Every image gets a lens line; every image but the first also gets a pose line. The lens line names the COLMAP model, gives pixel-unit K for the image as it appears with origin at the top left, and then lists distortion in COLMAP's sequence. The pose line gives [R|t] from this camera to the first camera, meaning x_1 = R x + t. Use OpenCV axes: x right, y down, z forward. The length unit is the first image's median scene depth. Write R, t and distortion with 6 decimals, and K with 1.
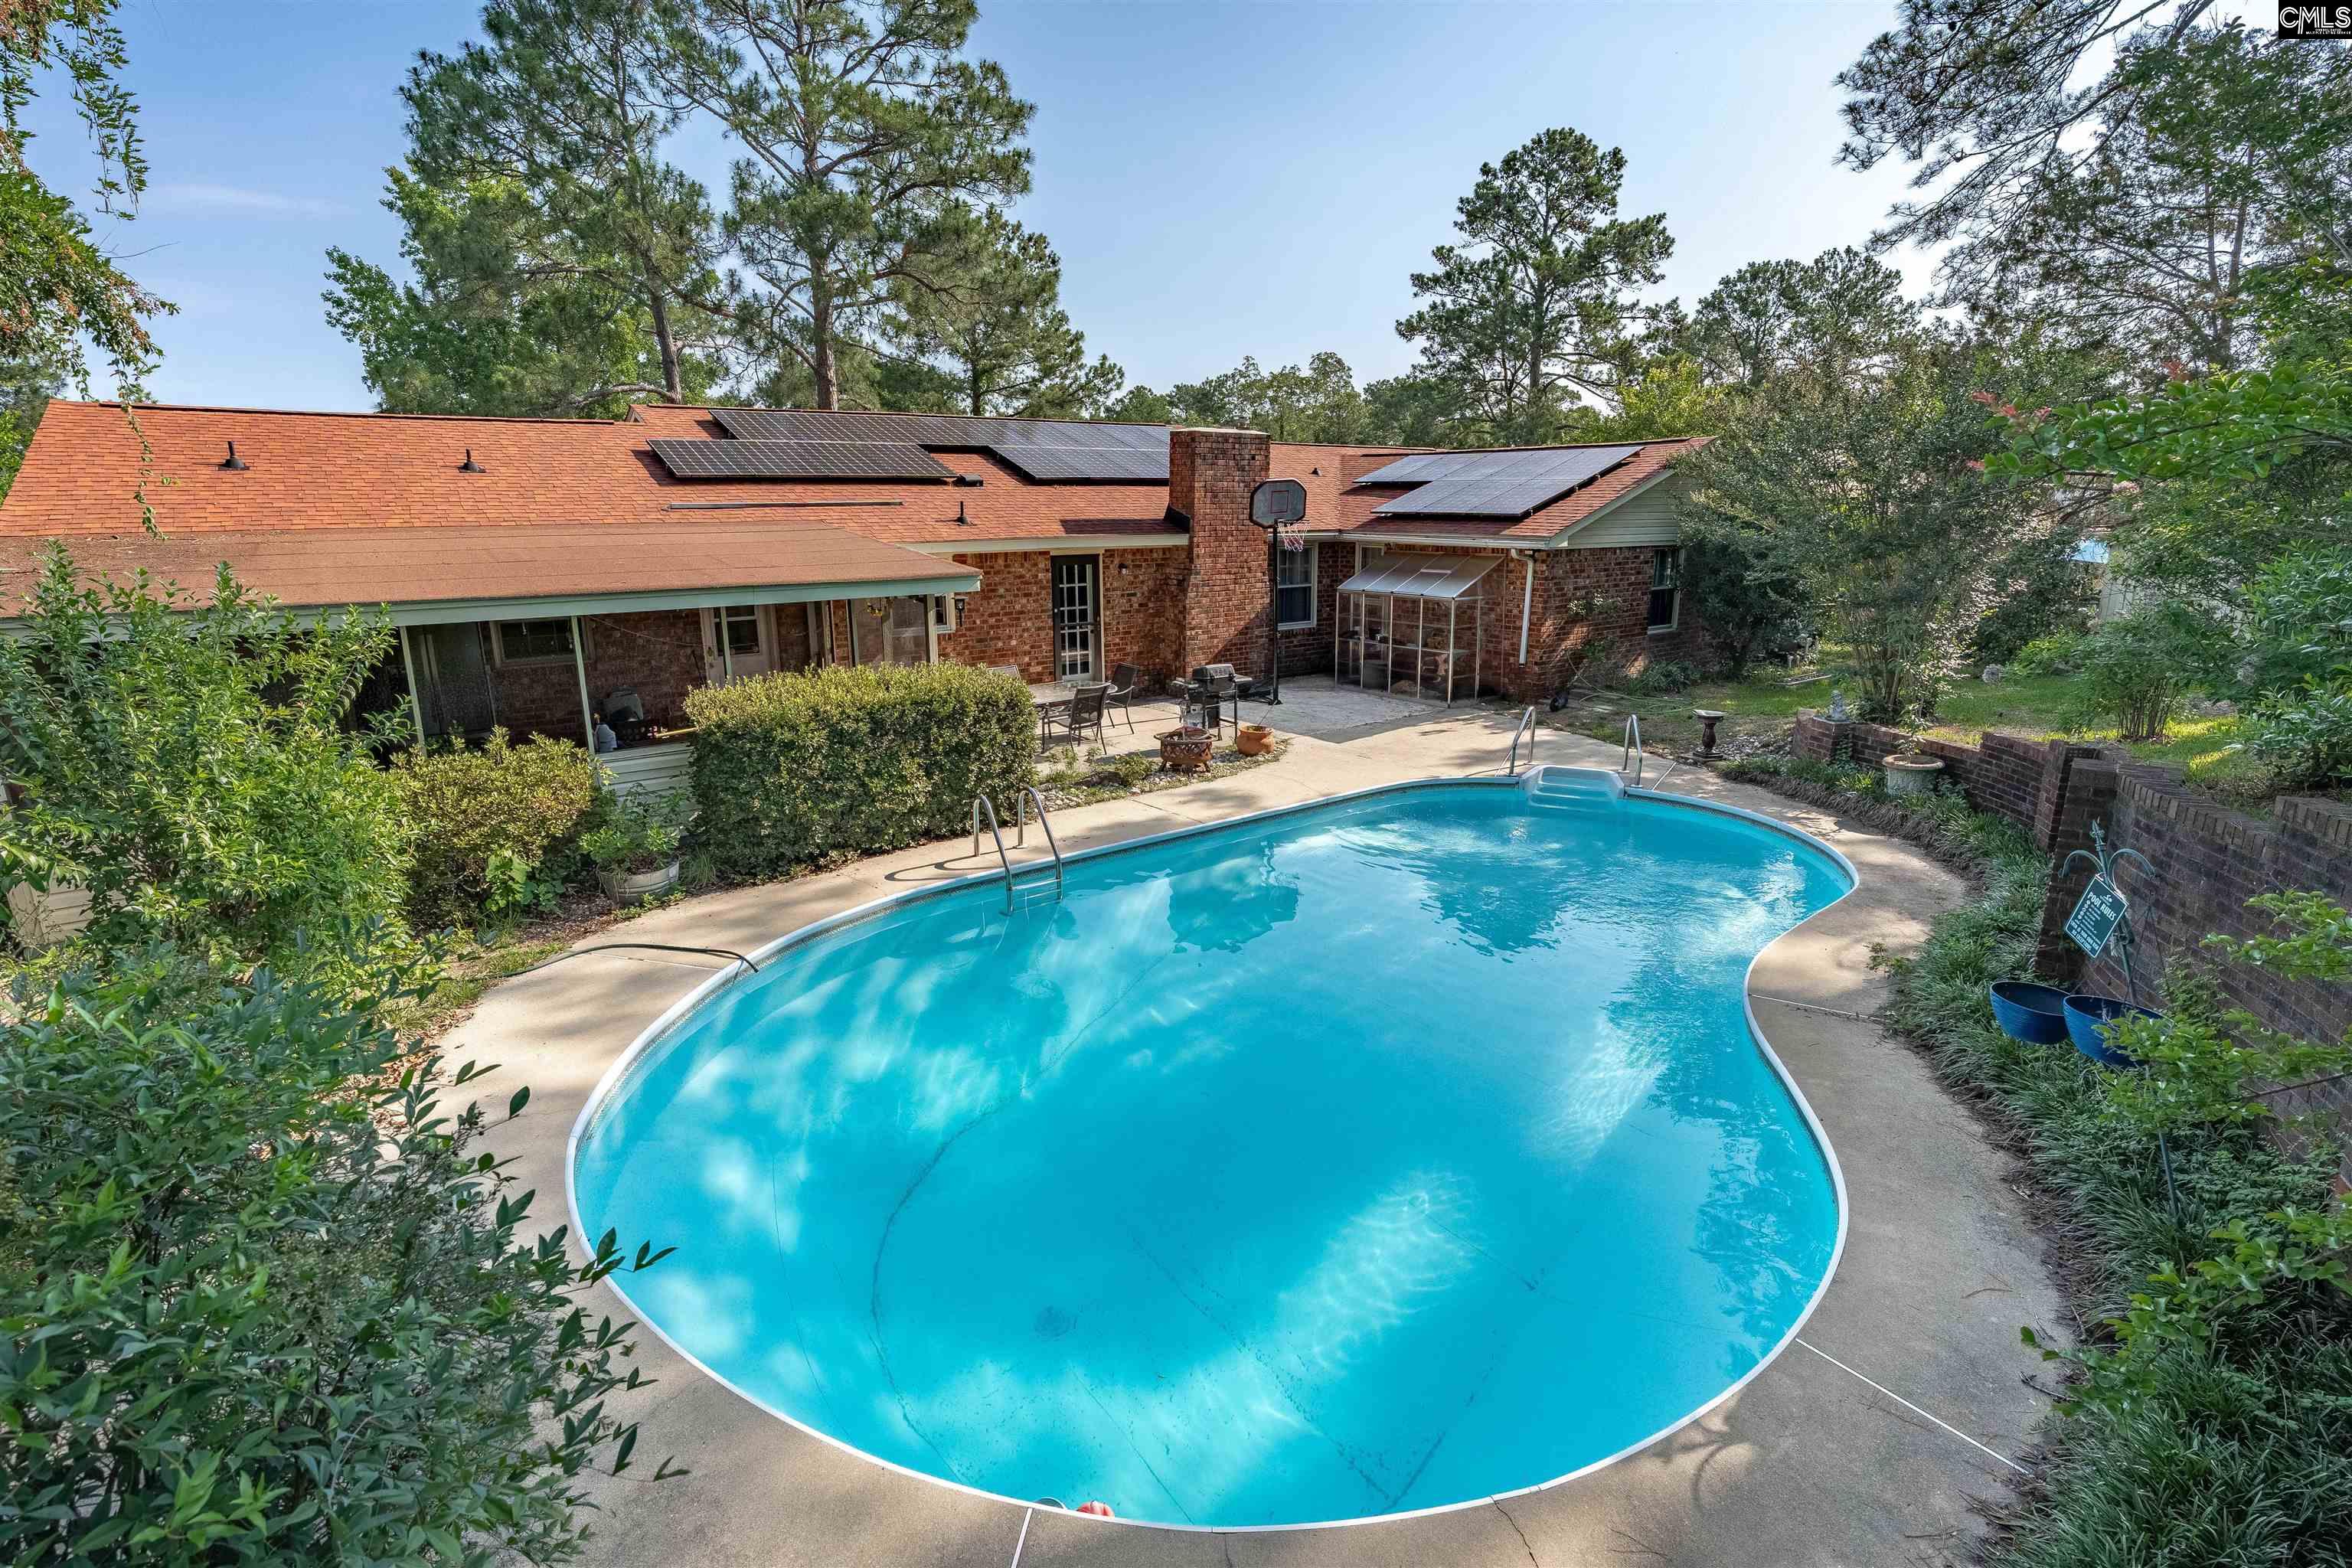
lens RADIAL K [[1096.9, 0, 1180.1], [0, 1096.9, 776.7], [0, 0, 1]] dist [-0.026488, 0.002963]
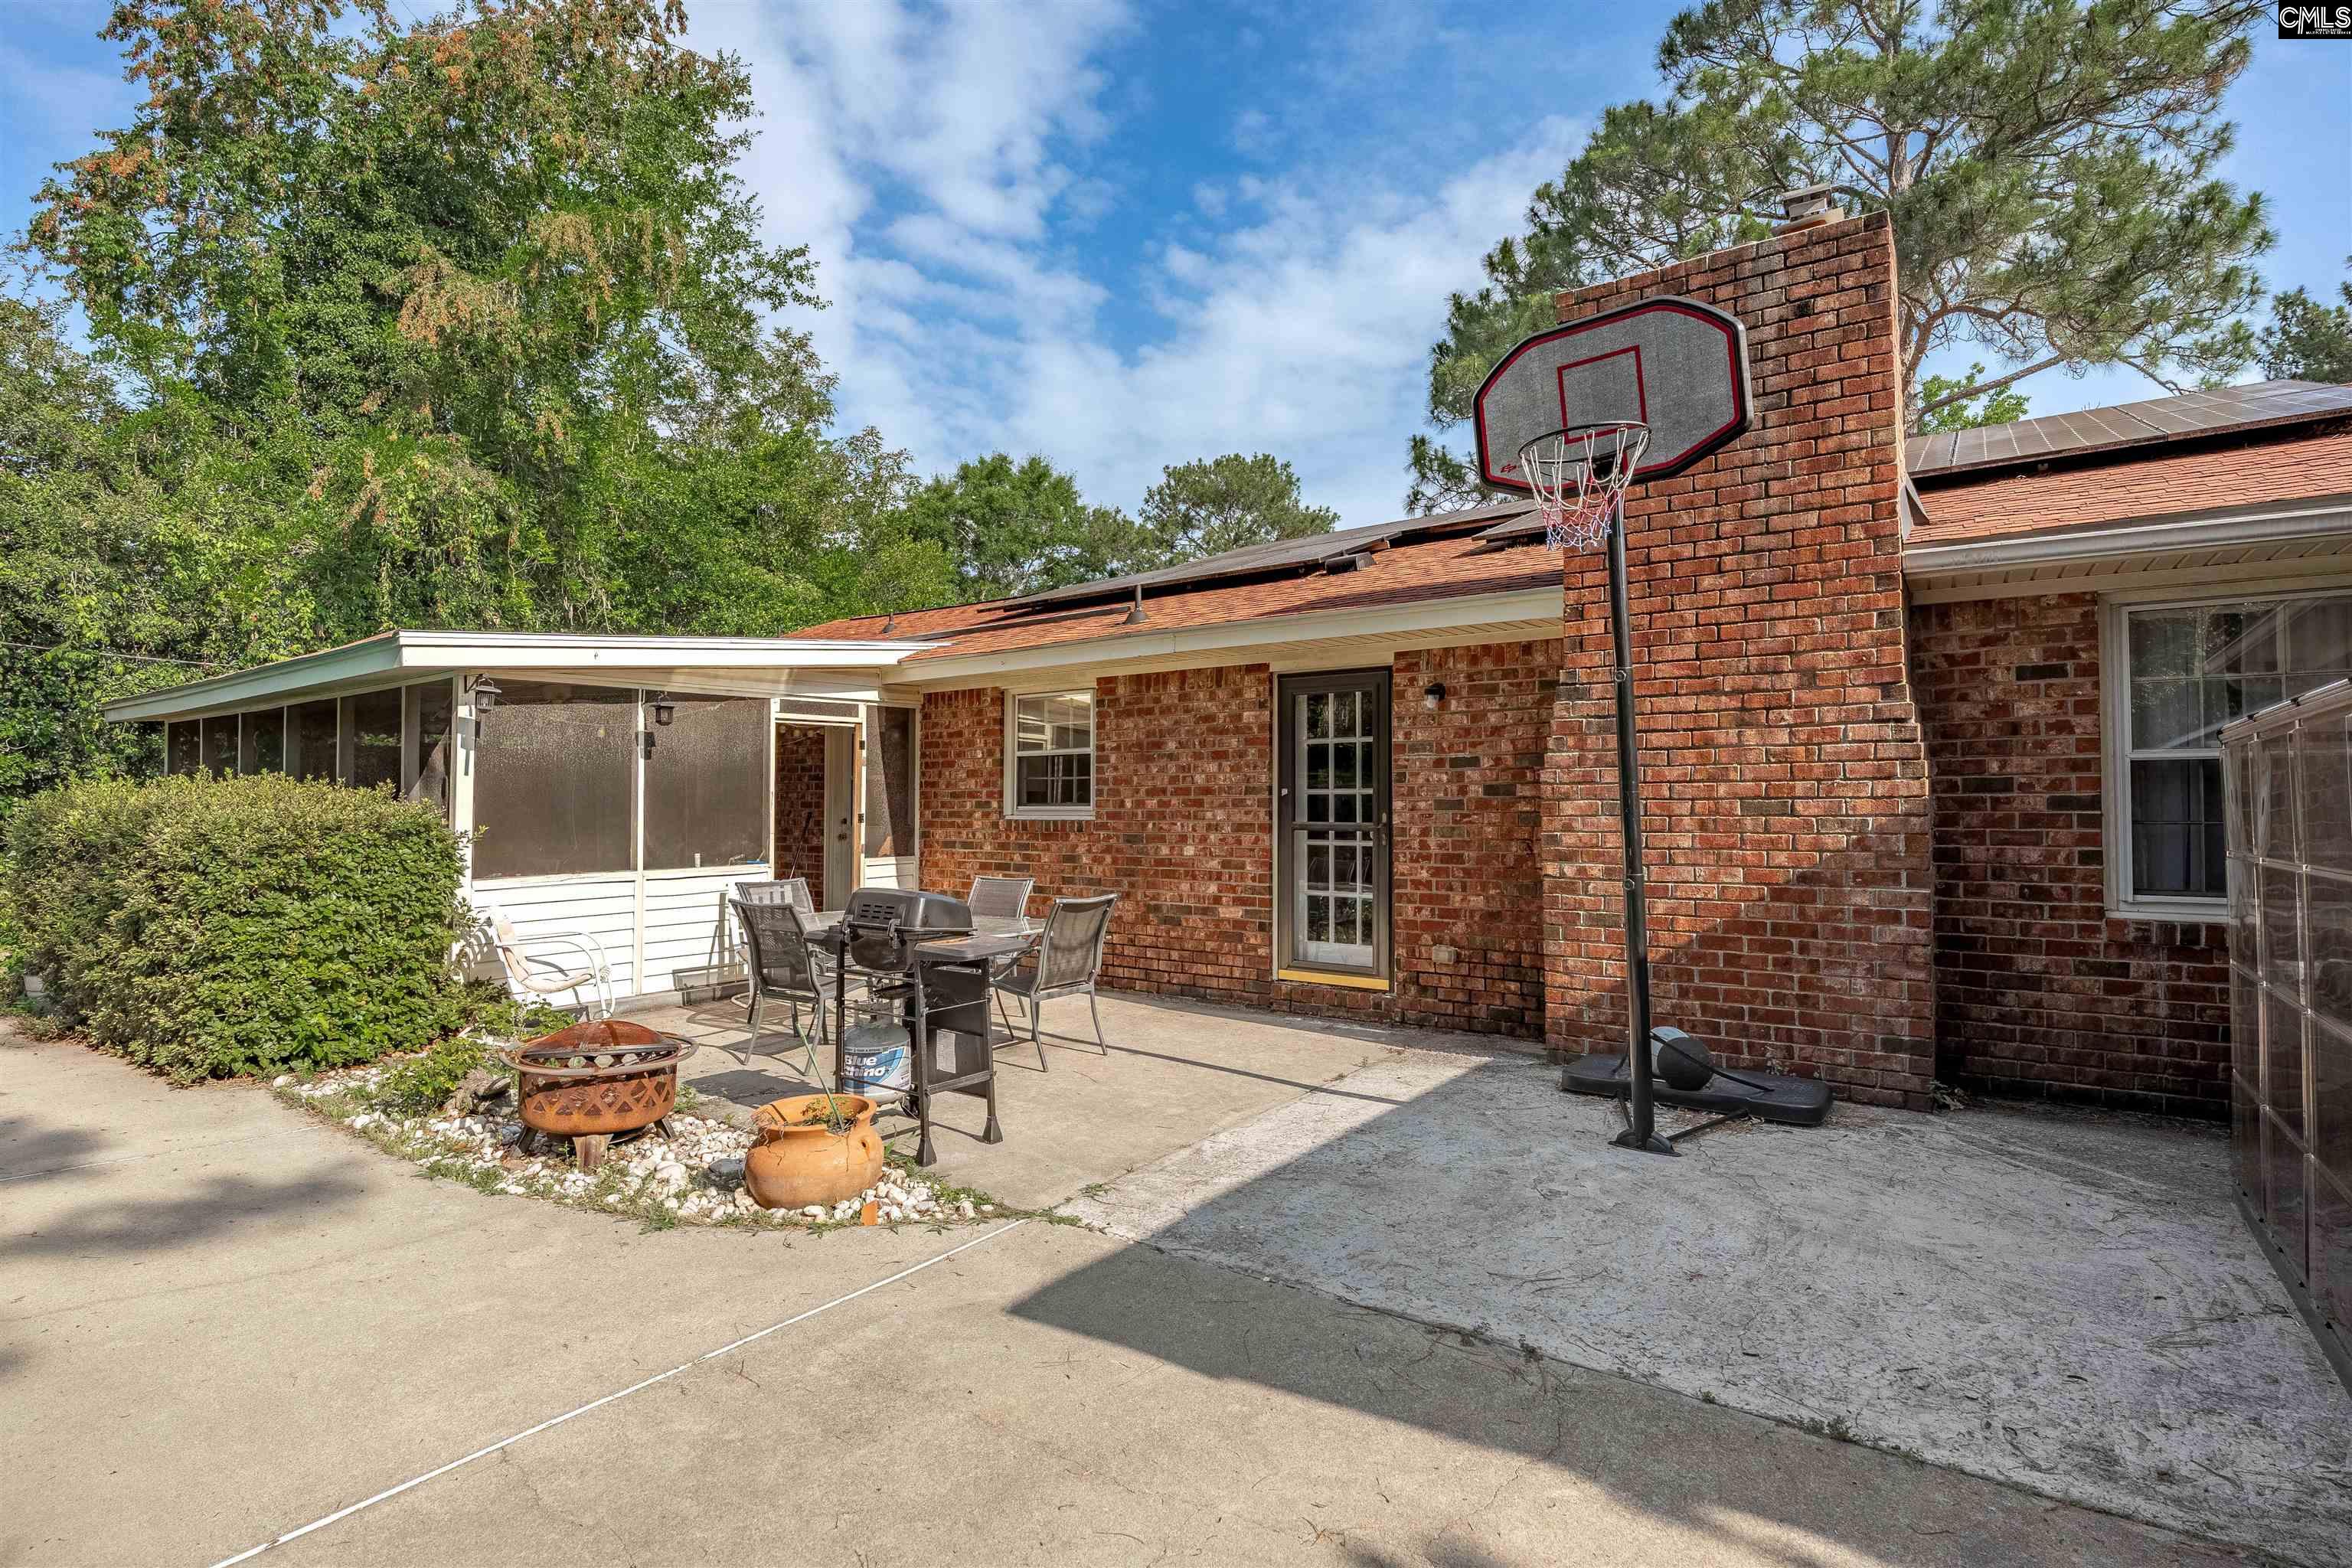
lens RADIAL K [[1120.5, 0, 1172.1], [0, 1120.5, 772.7], [0, 0, 1]] dist [-0.026350, 0.002371]
pose [[0.286423, -0.024916, -0.957779, 0.305524], [-0.233119, 0.967807, -0.094890, -0.099858], [0.929310, 0.250455, 0.271394, 0.793333]]
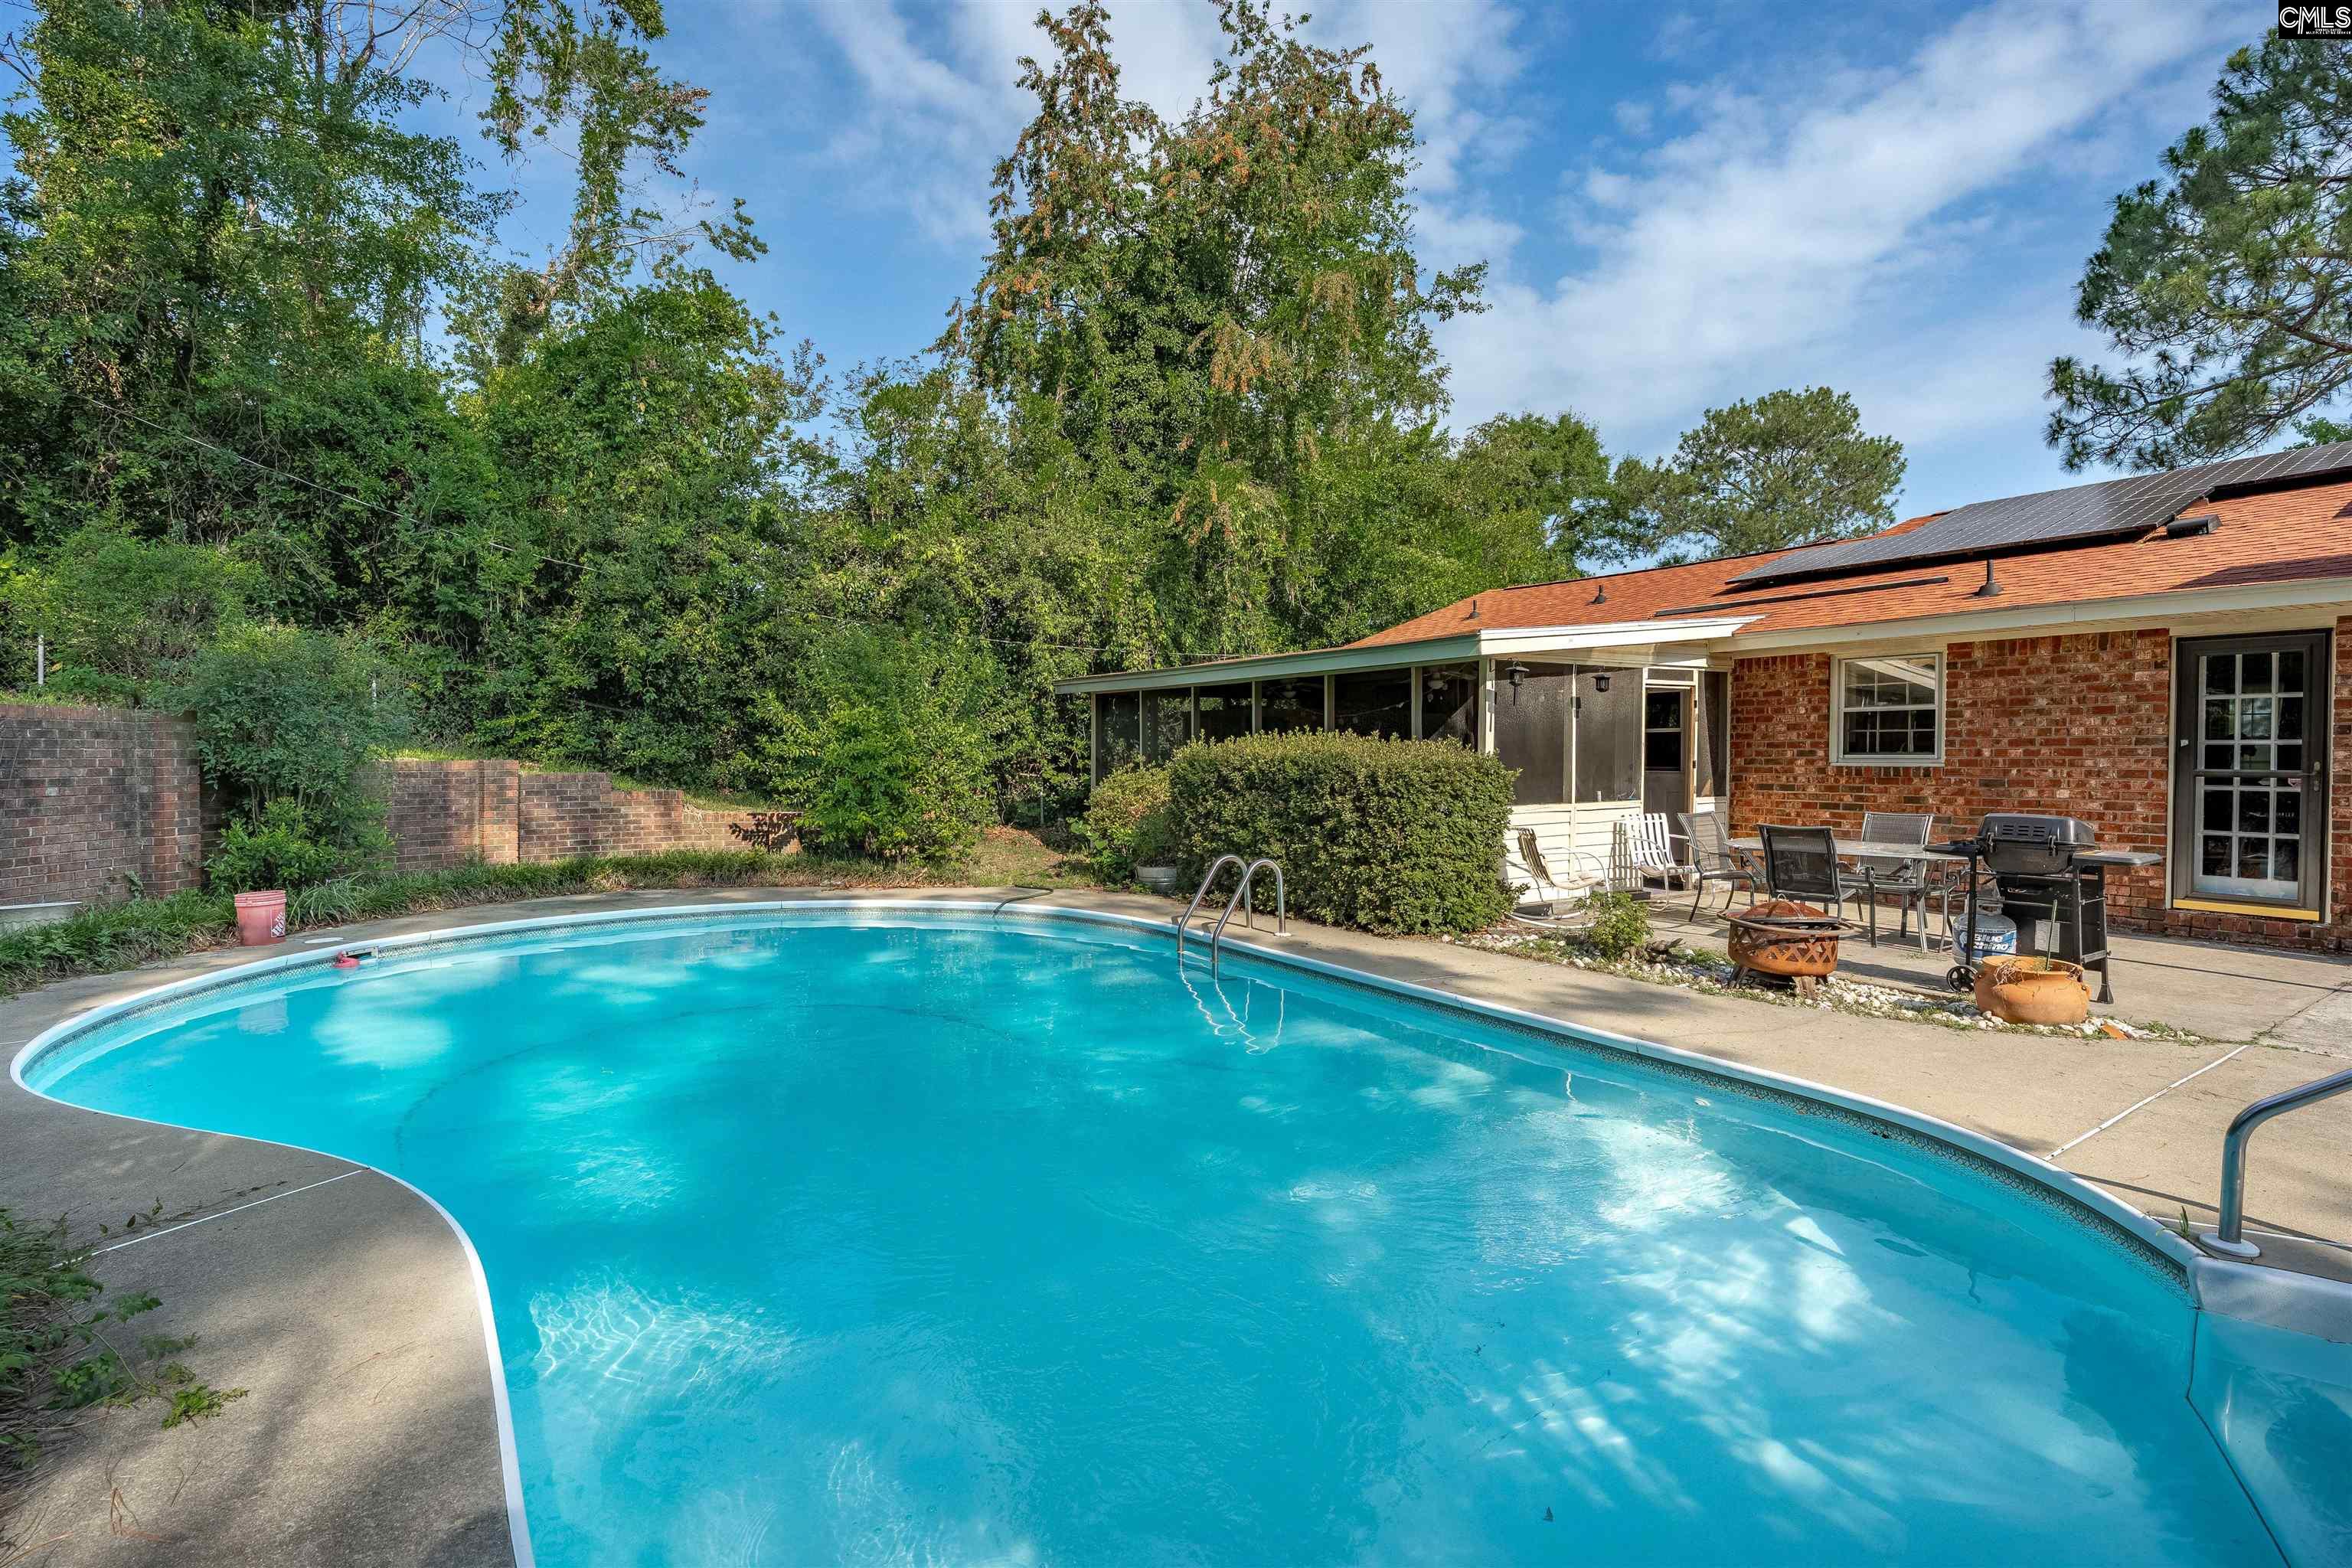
lens RADIAL K [[1096.9, 0, 1180.1], [0, 1096.9, 776.7], [0, 0, 1]] dist [-0.026488, 0.002963]
pose [[-0.076411, 0.023798, -0.996792, 0.405336], [-0.243259, 0.969061, 0.041784, -0.041138], [0.966947, 0.245671, -0.068258, 0.559605]]
